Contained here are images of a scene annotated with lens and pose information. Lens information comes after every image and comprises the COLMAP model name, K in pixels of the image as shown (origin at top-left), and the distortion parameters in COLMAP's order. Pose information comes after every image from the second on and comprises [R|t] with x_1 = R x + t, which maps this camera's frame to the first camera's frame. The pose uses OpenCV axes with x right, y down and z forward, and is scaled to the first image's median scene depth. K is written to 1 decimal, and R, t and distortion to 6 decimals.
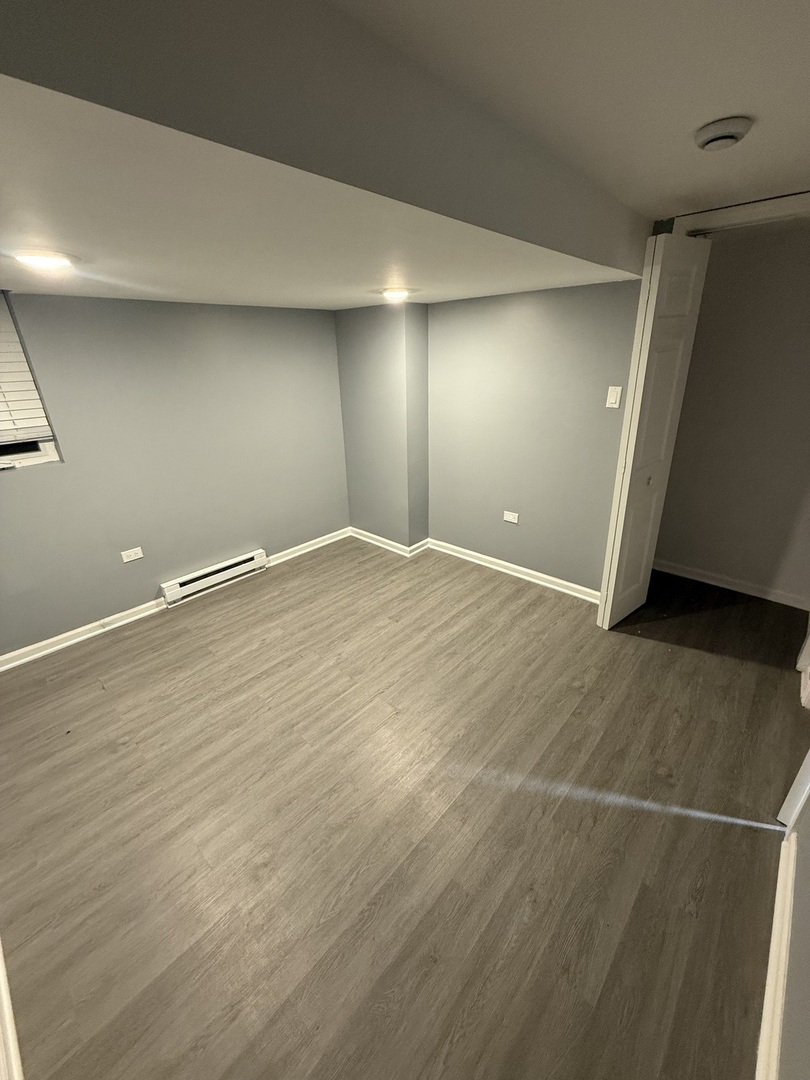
lens RADIAL K [[431.0, 0, 407.9], [0, 431.0, 536.4], [0, 0, 1]] dist [-0.001320, 0.000236]
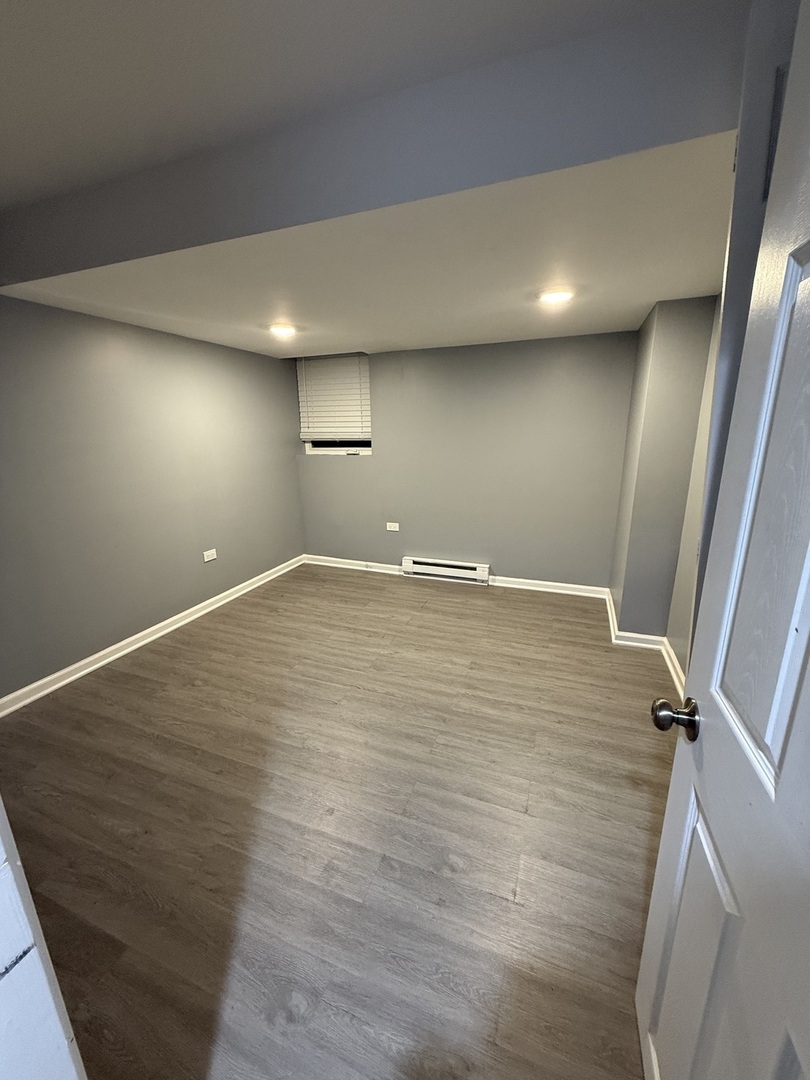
lens RADIAL K [[431.0, 0, 407.9], [0, 431.0, 536.4], [0, 0, 1]] dist [-0.001320, 0.000236]
pose [[0.367273, 0.246241, -0.896926, 0.661227], [-0.359112, 0.927086, 0.107473, -0.100256], [0.857992, 0.282625, 0.428921, 0.457774]]
